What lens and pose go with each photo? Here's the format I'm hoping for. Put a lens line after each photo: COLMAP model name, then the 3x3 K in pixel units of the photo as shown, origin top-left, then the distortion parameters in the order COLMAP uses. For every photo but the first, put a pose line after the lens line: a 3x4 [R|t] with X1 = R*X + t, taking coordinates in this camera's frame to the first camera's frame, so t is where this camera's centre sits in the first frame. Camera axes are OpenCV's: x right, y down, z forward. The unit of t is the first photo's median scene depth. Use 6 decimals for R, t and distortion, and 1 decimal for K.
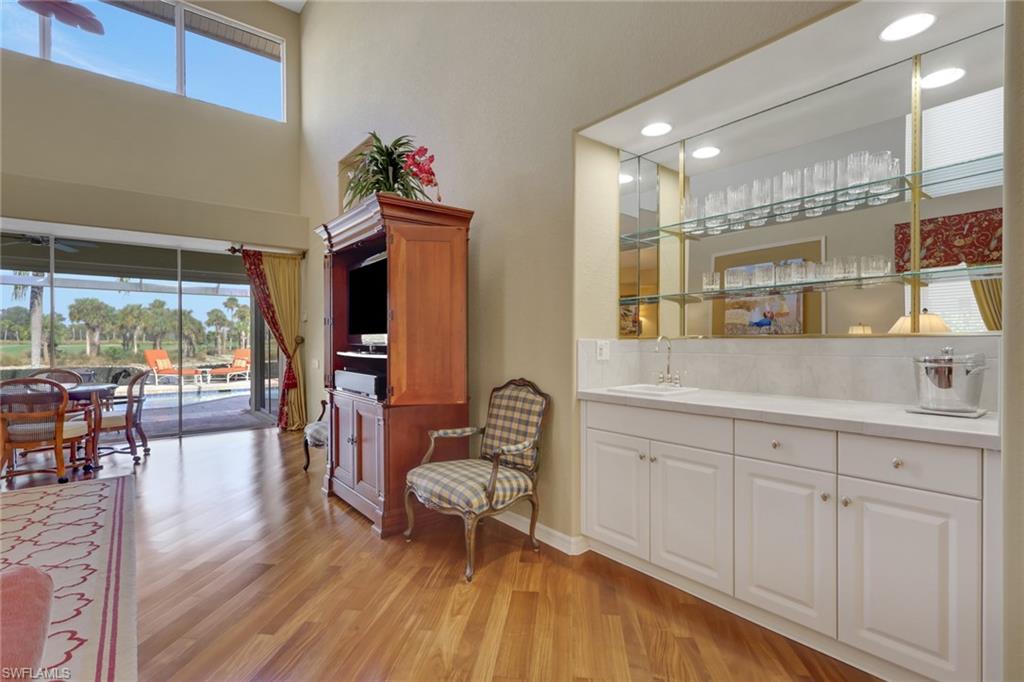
lens RADIAL K [[470.1, 0, 506.1], [0, 470.1, 341.9], [0, 0, 1]] dist [-0.005392, 0.001085]
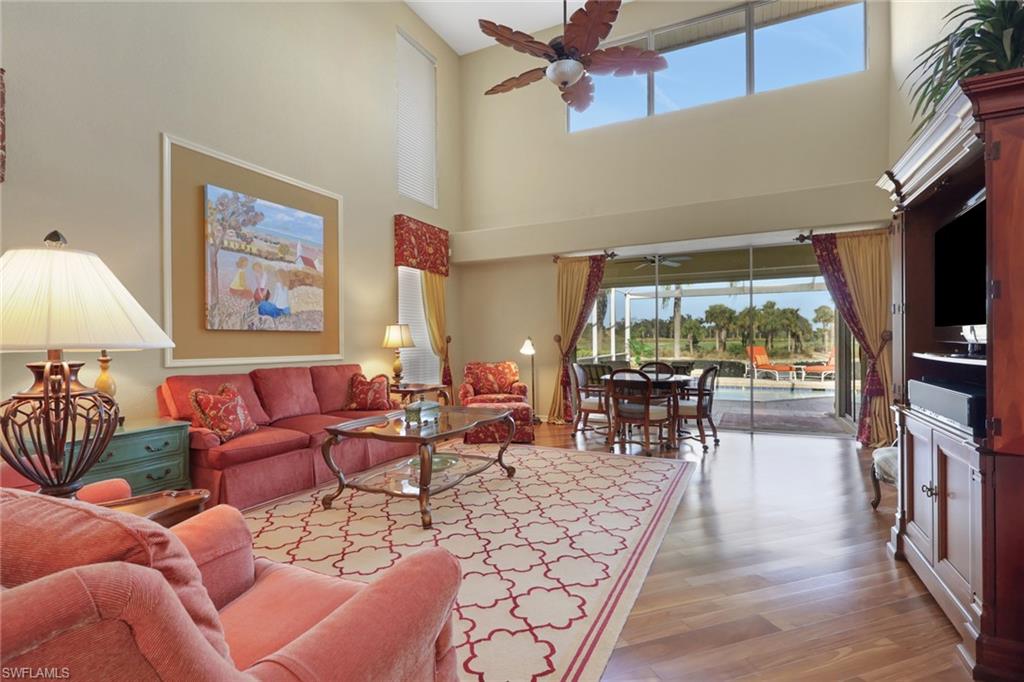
lens RADIAL K [[470.1, 0, 530.0], [0, 470.1, 343.6], [0, 0, 1]] dist [-0.005392, 0.001085]
pose [[0.438547, 0.003218, -0.898703, 0.004710], [0.005953, 0.999961, 0.006486, 0.000392], [0.898689, -0.008195, 0.438511, 0.116303]]
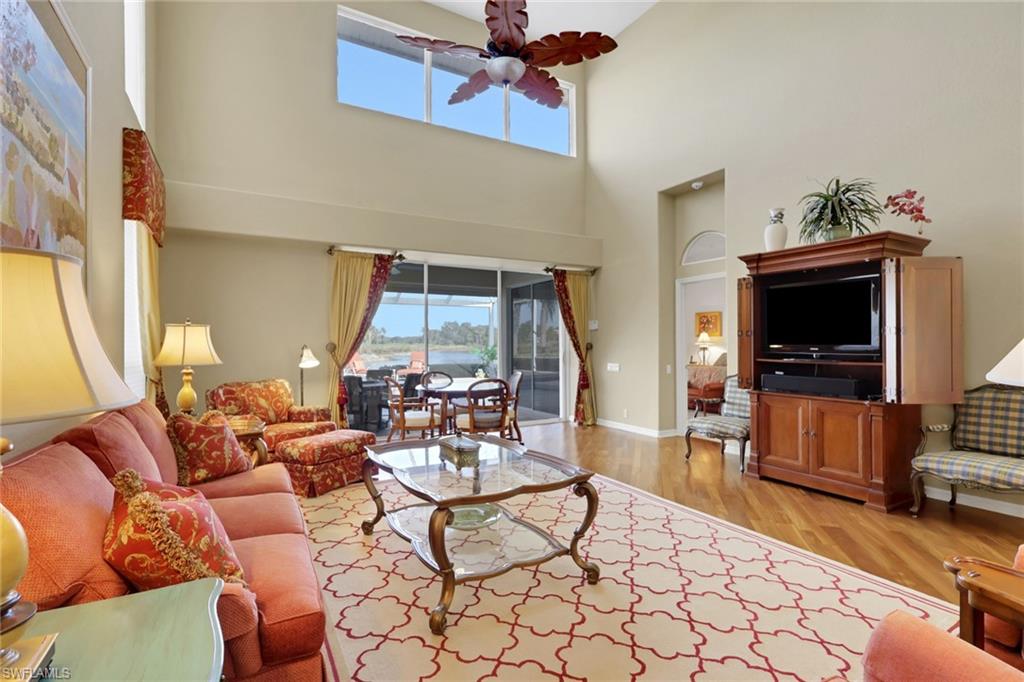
lens RADIAL K [[470.1, 0, 507.8], [0, 470.1, 338.5], [0, 0, 1]] dist [-0.005392, 0.001085]
pose [[0.986099, -0.002597, -0.166138, -0.451443], [0.000731, 0.999936, -0.011290, -0.009608], [0.166157, 0.011012, 0.986038, -0.159229]]
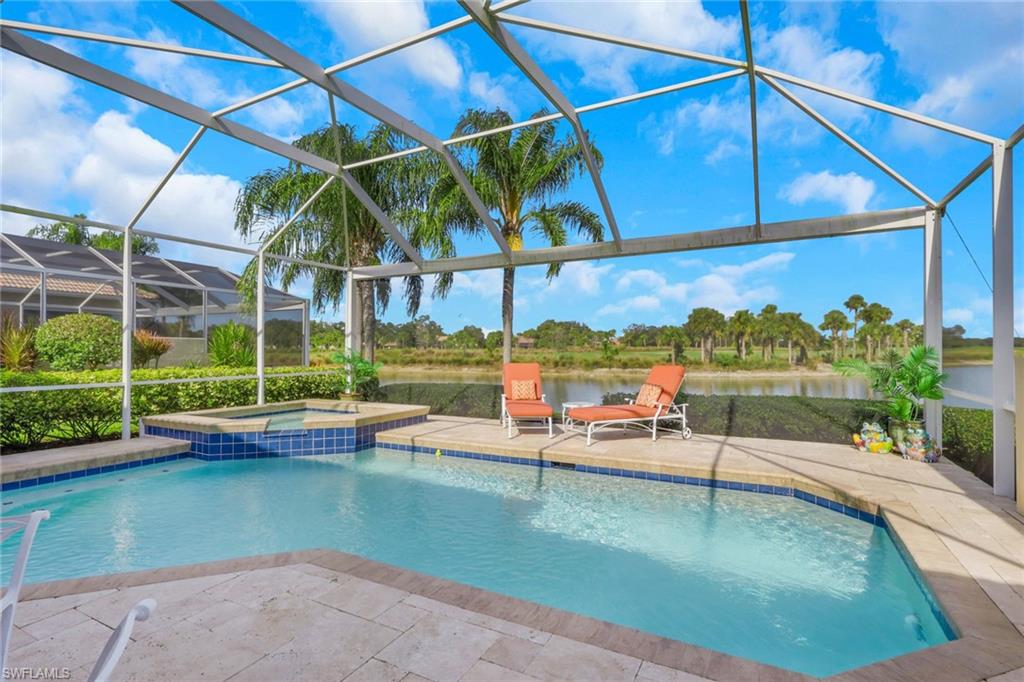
lens RADIAL K [[481.8, 0, 504.2], [0, 481.8, 337.9], [0, 0, 1]] dist [-0.007149, 0.002742]
pose [[0.379008, -0.021189, -0.925151, -0.396800], [0.000997, 0.999747, -0.022489, 0.000355], [0.925393, 0.007601, 0.378933, 1.271832]]
